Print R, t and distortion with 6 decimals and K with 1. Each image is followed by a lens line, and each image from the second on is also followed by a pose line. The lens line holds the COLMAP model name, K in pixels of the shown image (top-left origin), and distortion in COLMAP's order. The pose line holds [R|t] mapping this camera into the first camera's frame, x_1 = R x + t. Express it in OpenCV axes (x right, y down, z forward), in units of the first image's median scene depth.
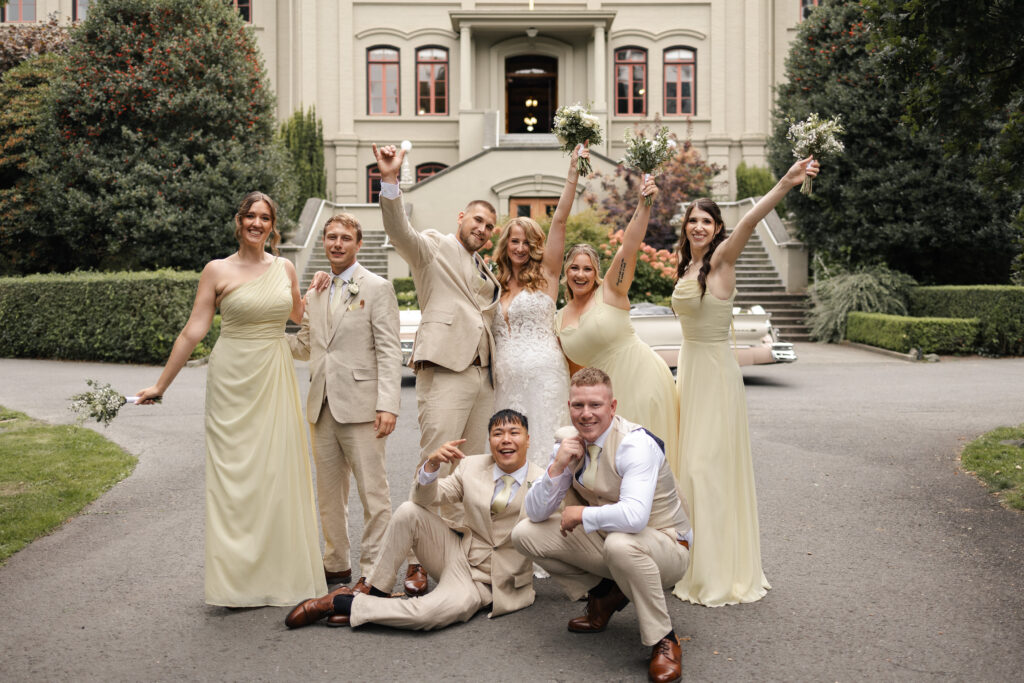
lens RADIAL K [[1360.0, 0, 500.4], [0, 1360.0, 284.3], [0, 0, 1]] dist [-0.001604, 0.000000]
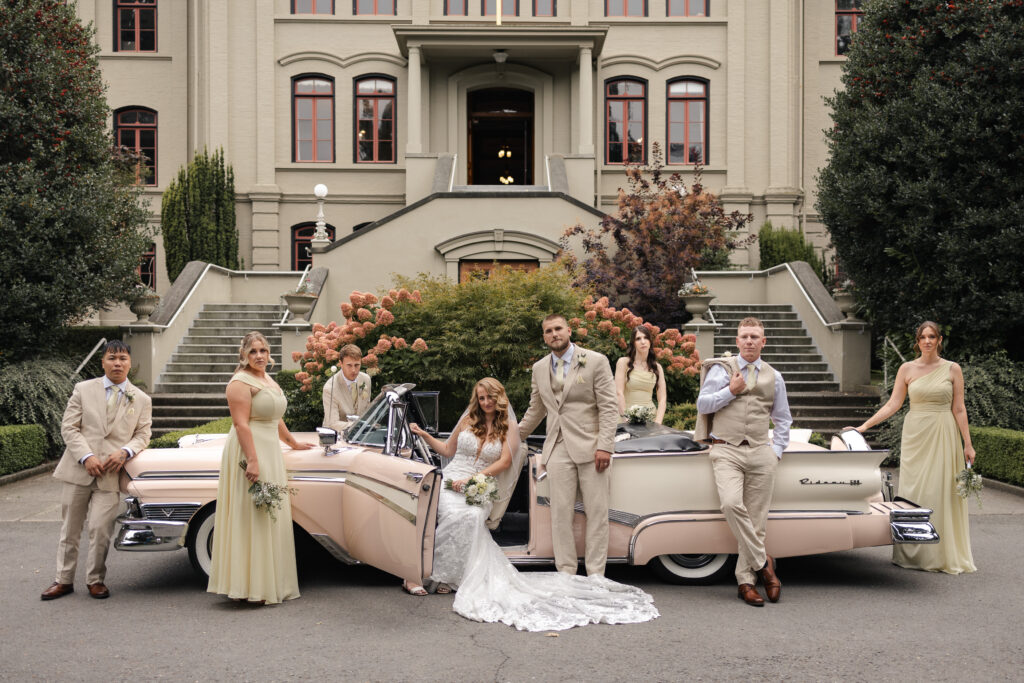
lens RADIAL K [[1360.0, 0, 519.2], [0, 1360.0, 380.9], [0, 0, 1]] dist [-0.001604, 0.000000]
pose [[0.999885, 0.002914, 0.014871, 0.028291], [-0.003004, 0.999977, 0.006061, -0.003254], [-0.014853, -0.006105, 0.999871, 0.261497]]
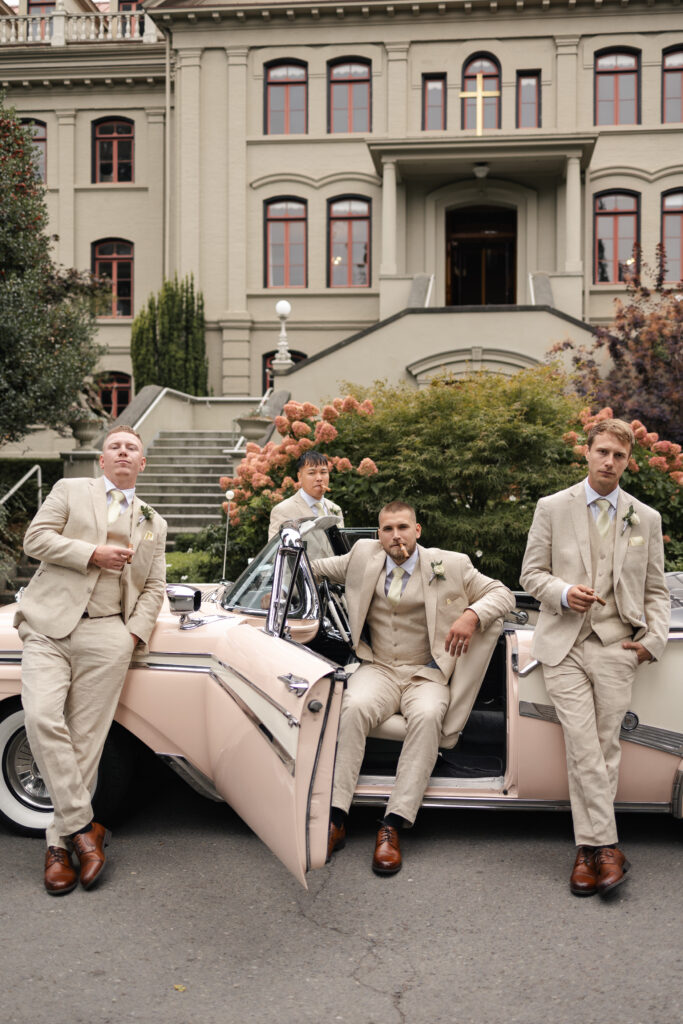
lens RADIAL K [[1265.5, 0, 331.4], [0, 1265.5, 509.9], [0, 0, 1]] dist [-0.005652, 0.000000]
pose [[0.992937, 0.007507, -0.118403, 0.031029], [-0.007331, 0.999971, 0.001921, -0.001938], [0.118414, -0.001040, 0.992964, 0.376576]]
